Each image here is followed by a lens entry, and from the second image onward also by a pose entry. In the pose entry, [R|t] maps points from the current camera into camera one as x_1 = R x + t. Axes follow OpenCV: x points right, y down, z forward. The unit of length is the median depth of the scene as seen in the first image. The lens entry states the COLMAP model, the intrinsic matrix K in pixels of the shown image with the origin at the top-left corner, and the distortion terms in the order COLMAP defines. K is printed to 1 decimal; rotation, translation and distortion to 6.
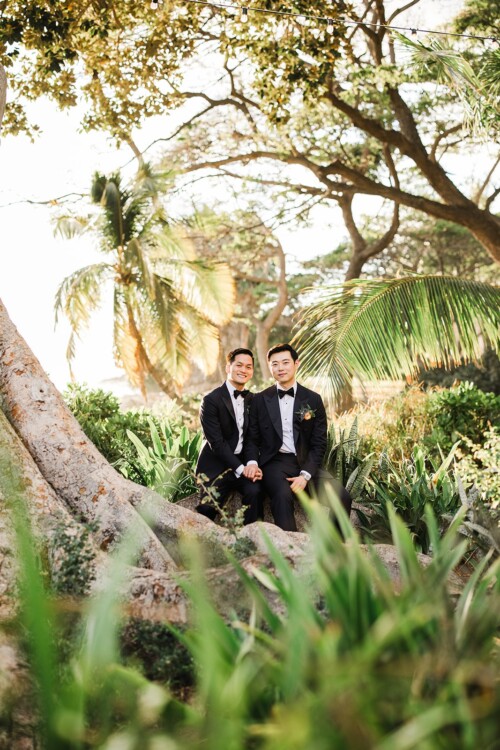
lens RADIAL K [[1034.6, 0, 250.0], [0, 1034.6, 375.0], [0, 0, 1]] dist [0.006898, 0.087877]
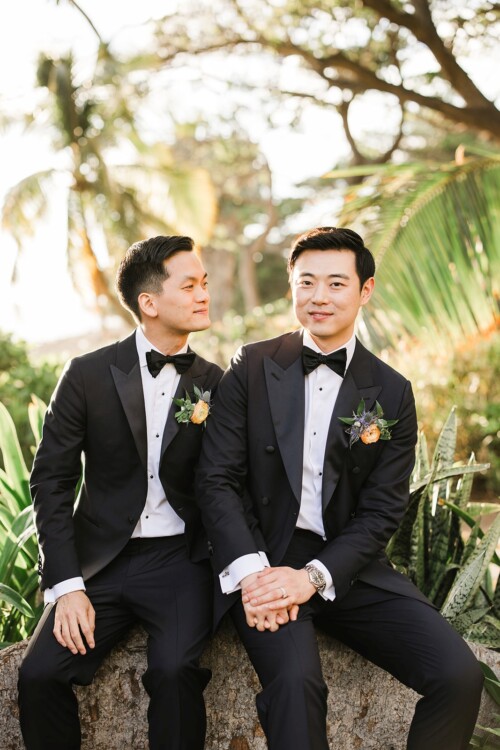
lens RADIAL K [[1034.6, 0, 250.0], [0, 1034.6, 375.0], [0, 0, 1]] dist [0.006898, 0.087877]
pose [[0.999753, 0.013721, 0.017460, 0.000292], [-0.014849, 0.997694, 0.066222, -0.000660], [-0.016511, -0.066465, 0.997652, 0.152362]]
